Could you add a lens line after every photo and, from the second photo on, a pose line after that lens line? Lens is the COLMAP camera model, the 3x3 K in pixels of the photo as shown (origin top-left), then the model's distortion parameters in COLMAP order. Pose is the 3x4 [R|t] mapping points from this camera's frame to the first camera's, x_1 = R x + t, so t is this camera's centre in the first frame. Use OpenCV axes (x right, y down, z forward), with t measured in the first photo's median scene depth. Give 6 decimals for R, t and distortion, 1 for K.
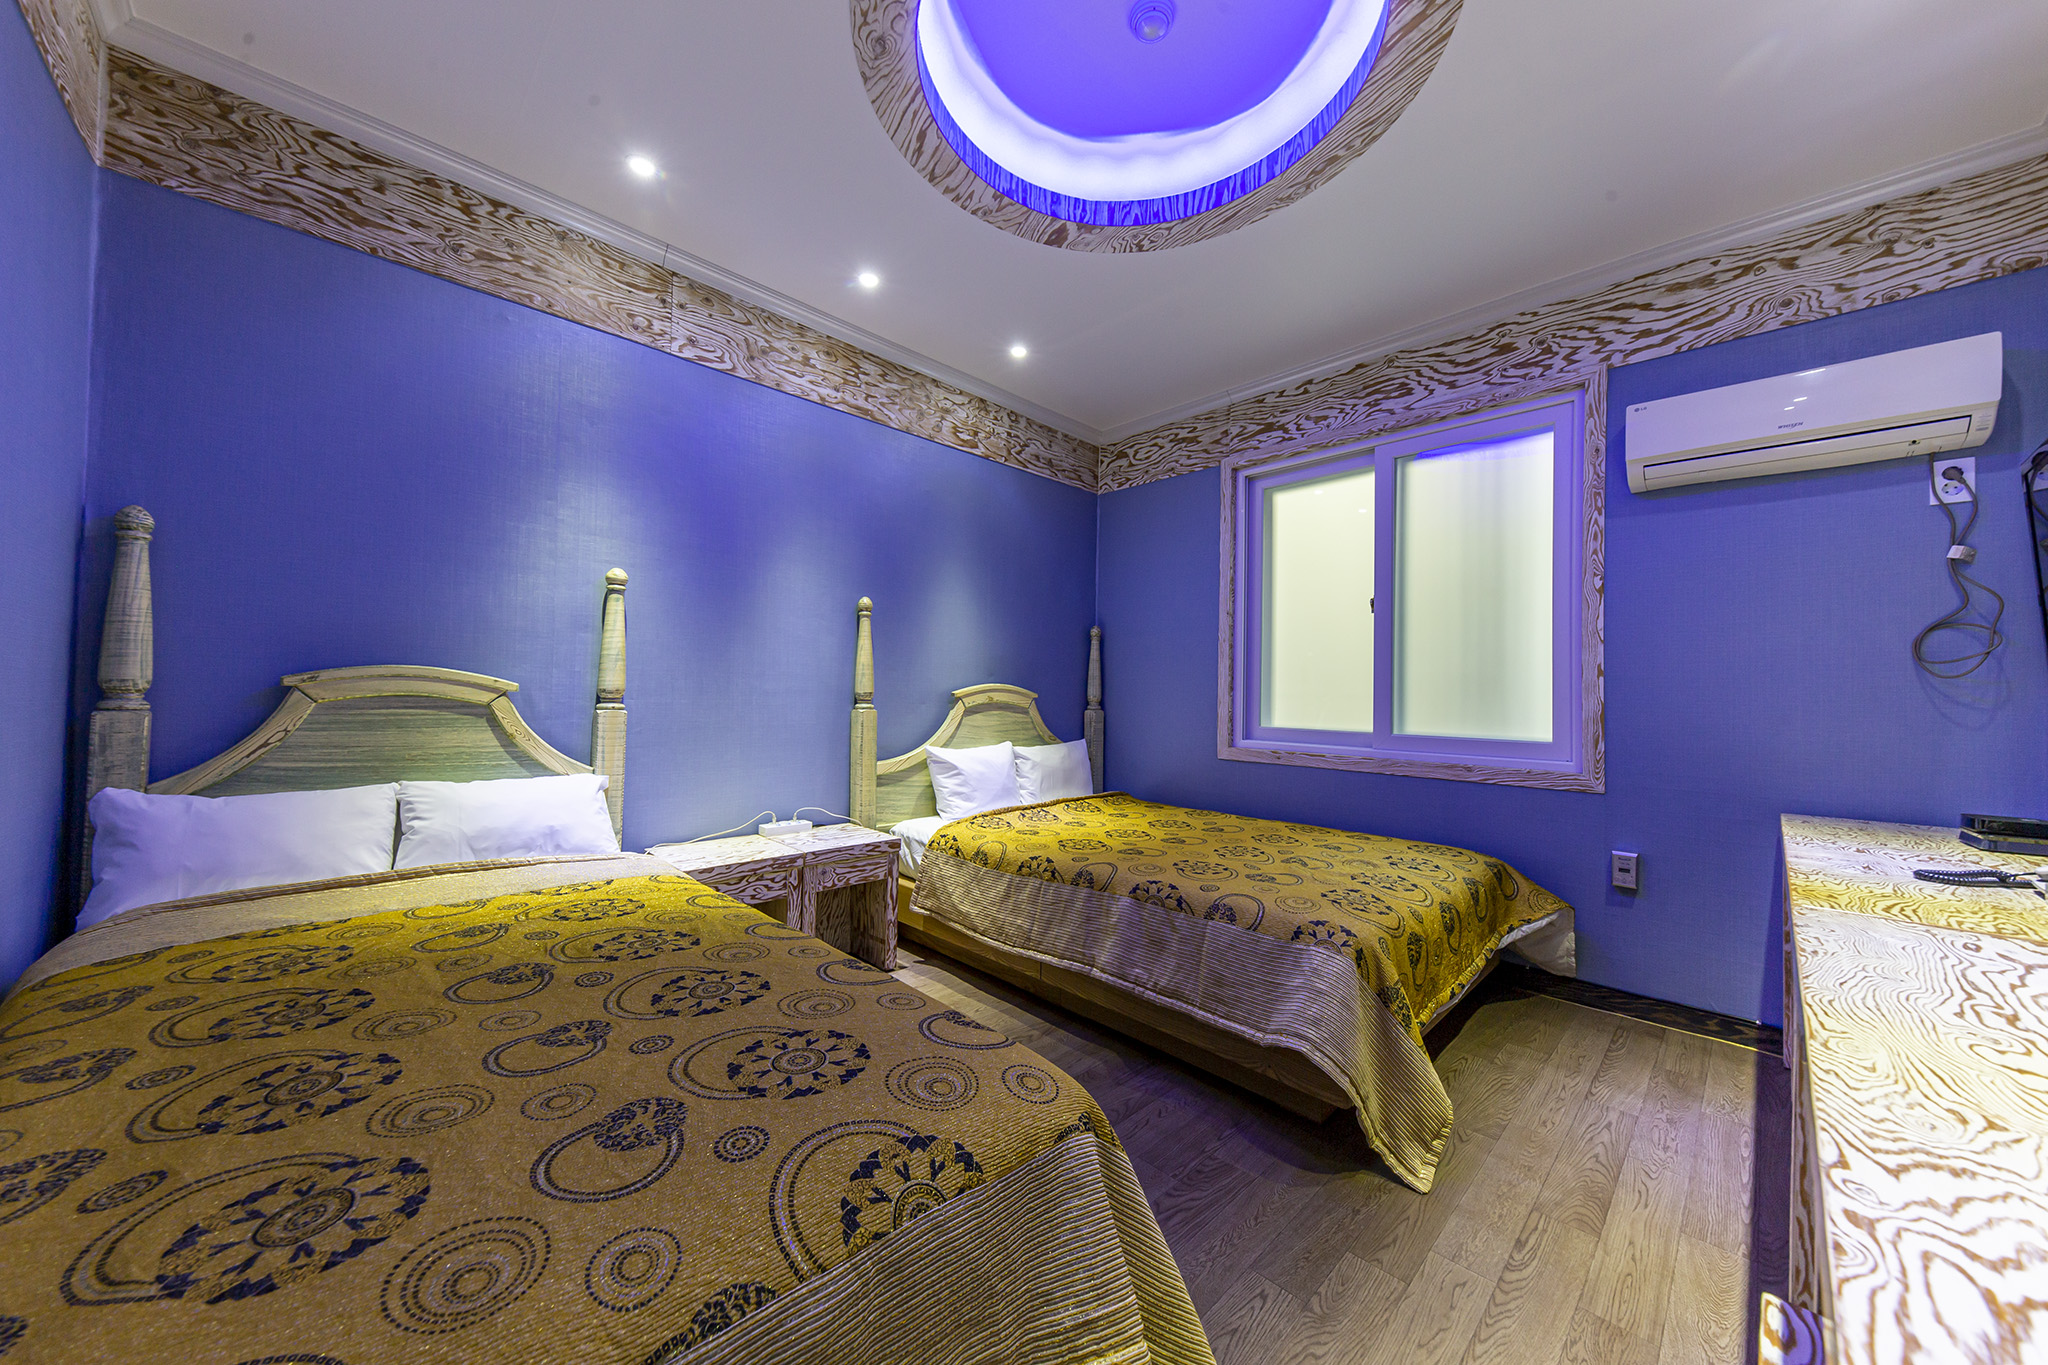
lens RADIAL K [[731.1, 0, 1013.2], [0, 731.1, 690.4], [0, 0, 1]] dist [0.023185, -0.007607]
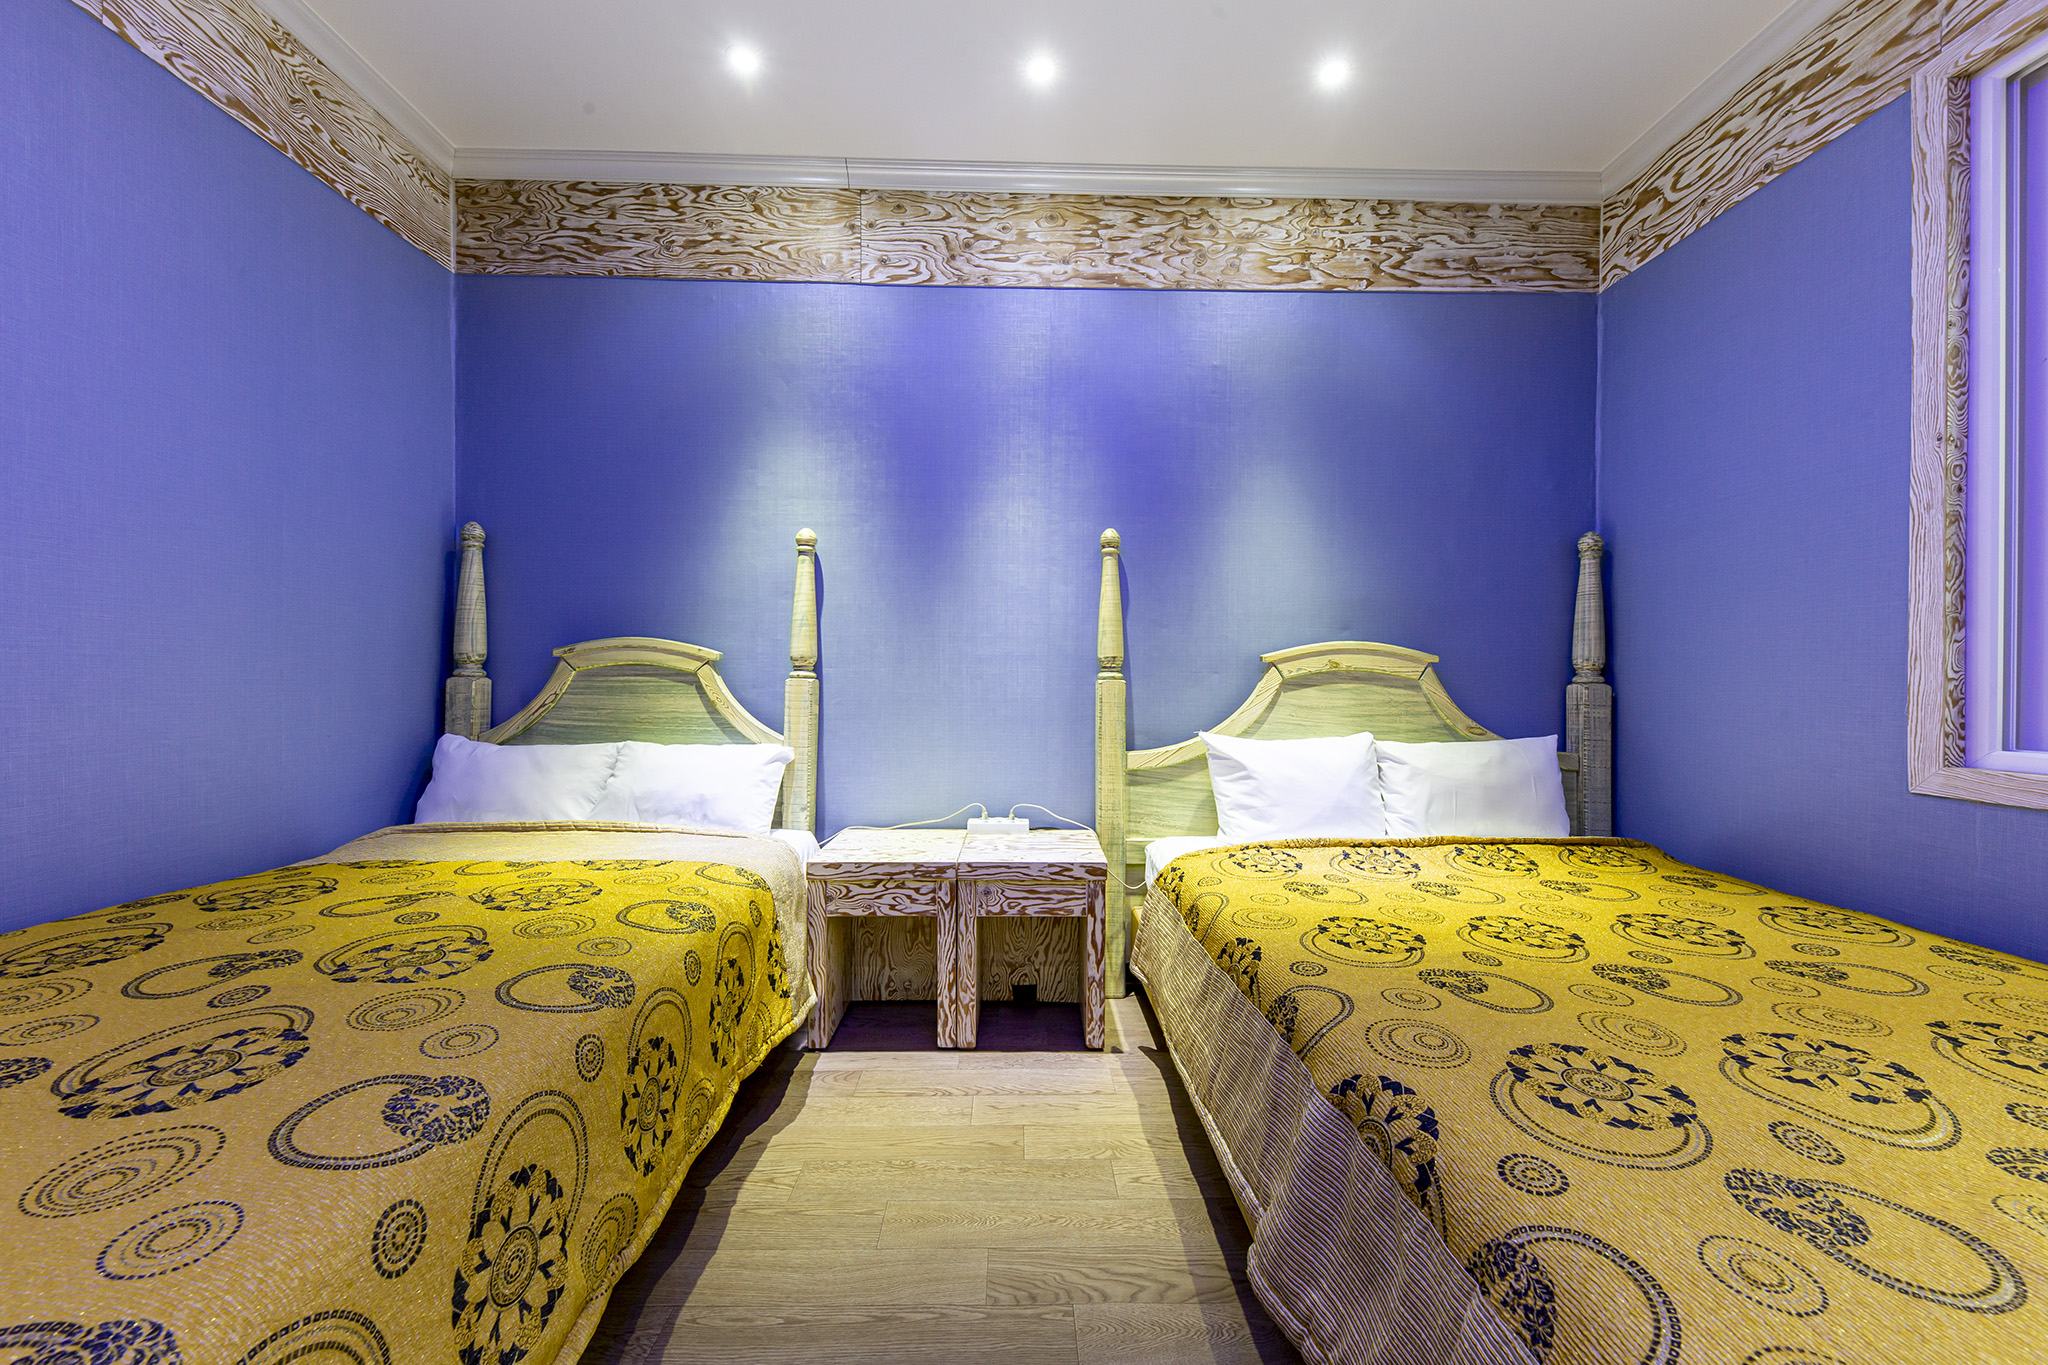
lens RADIAL K [[703.0, 0, 1024.3], [0, 703.0, 684.7], [0, 0, 1]] dist [0.029319, -0.012203]
pose [[0.728813, -0.010467, -0.684633, 0.248666], [0.011989, 0.999925, -0.002525, 0.035177], [0.684608, -0.006367, 0.728883, 0.466663]]
